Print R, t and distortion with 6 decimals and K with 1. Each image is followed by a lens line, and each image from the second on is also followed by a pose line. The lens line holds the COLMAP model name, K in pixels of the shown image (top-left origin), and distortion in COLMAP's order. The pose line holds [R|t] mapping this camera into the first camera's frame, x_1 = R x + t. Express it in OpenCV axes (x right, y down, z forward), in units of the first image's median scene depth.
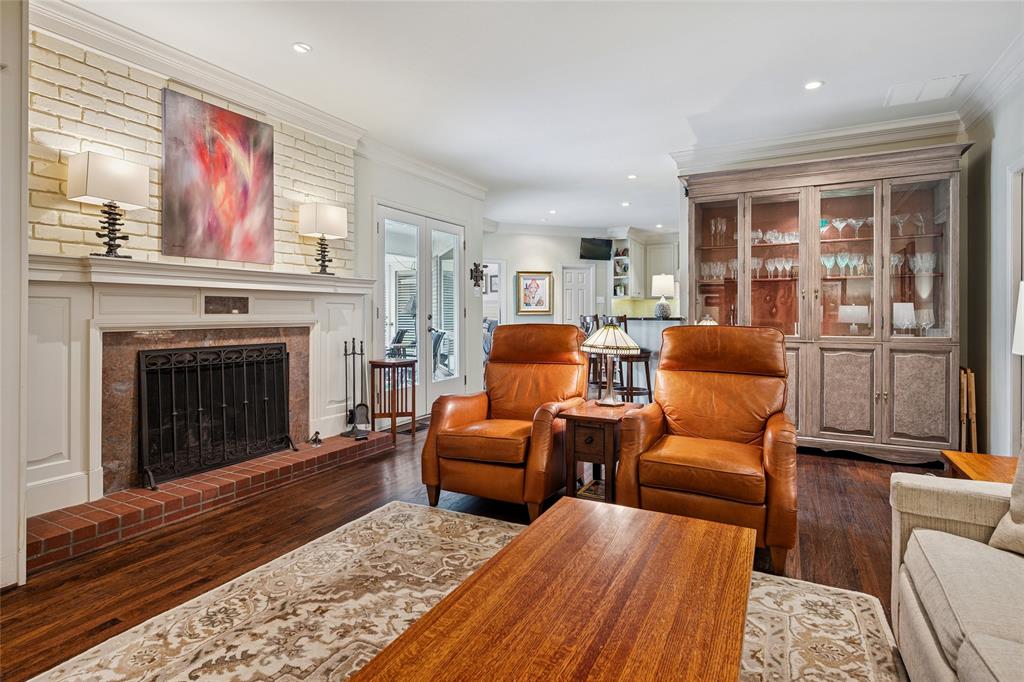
lens RADIAL K [[527.3, 0, 522.5], [0, 527.3, 314.1], [0, 0, 1]] dist [-0.000959, 0.000955]
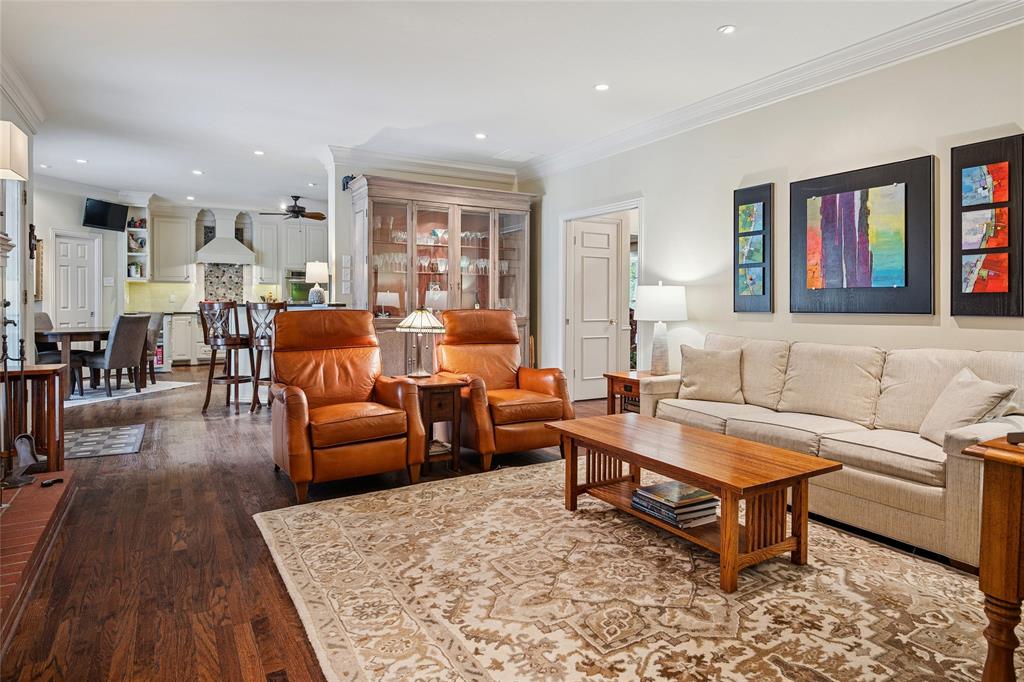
lens RADIAL K [[590.3, 0, 520.9], [0, 590.3, 300.5], [0, 0, 1]] dist [-0.004471, 0.004461]
pose [[0.513660, 0.005006, 0.857979, -0.657781], [-0.003040, 0.999987, -0.004015, 0.004741], [-0.857989, -0.000546, 0.513668, 0.099981]]
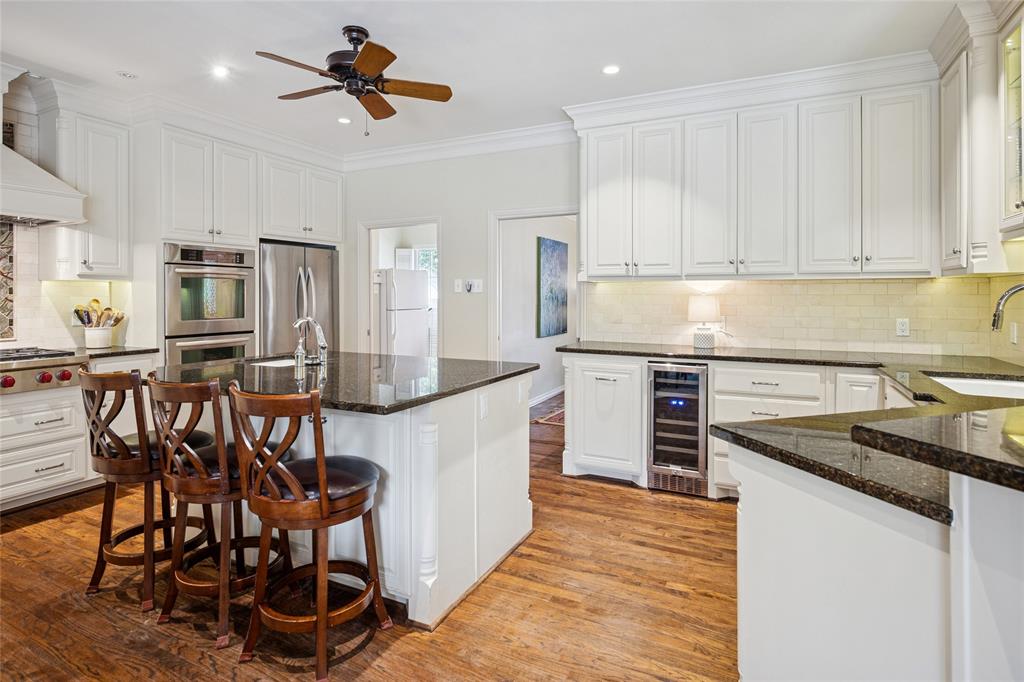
lens RADIAL K [[527.3, 0, 507.6], [0, 527.3, 296.6], [0, 0, 1]] dist [-0.000959, 0.000955]
pose [[-0.011739, -0.000719, 0.999931, 0.095287], [-0.000842, 0.999999, 0.000710, -0.044953], [-0.999931, -0.000833, -0.011739, 1.720033]]
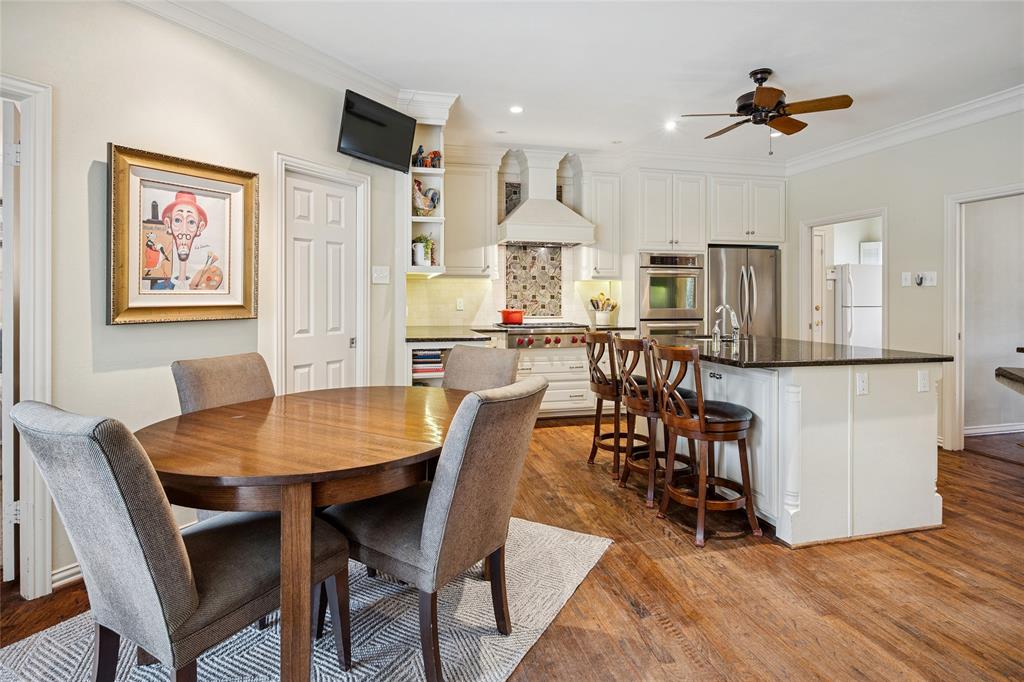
lens RADIAL K [[527.3, 0, 504.7], [0, 527.3, 294.9], [0, 0, 1]] dist [-0.000959, 0.000955]
pose [[0.760289, 0.005741, 0.649560, -0.065687], [-0.005833, 0.999981, -0.002011, -0.029631], [-0.649559, -0.002260, 0.760308, 1.543080]]
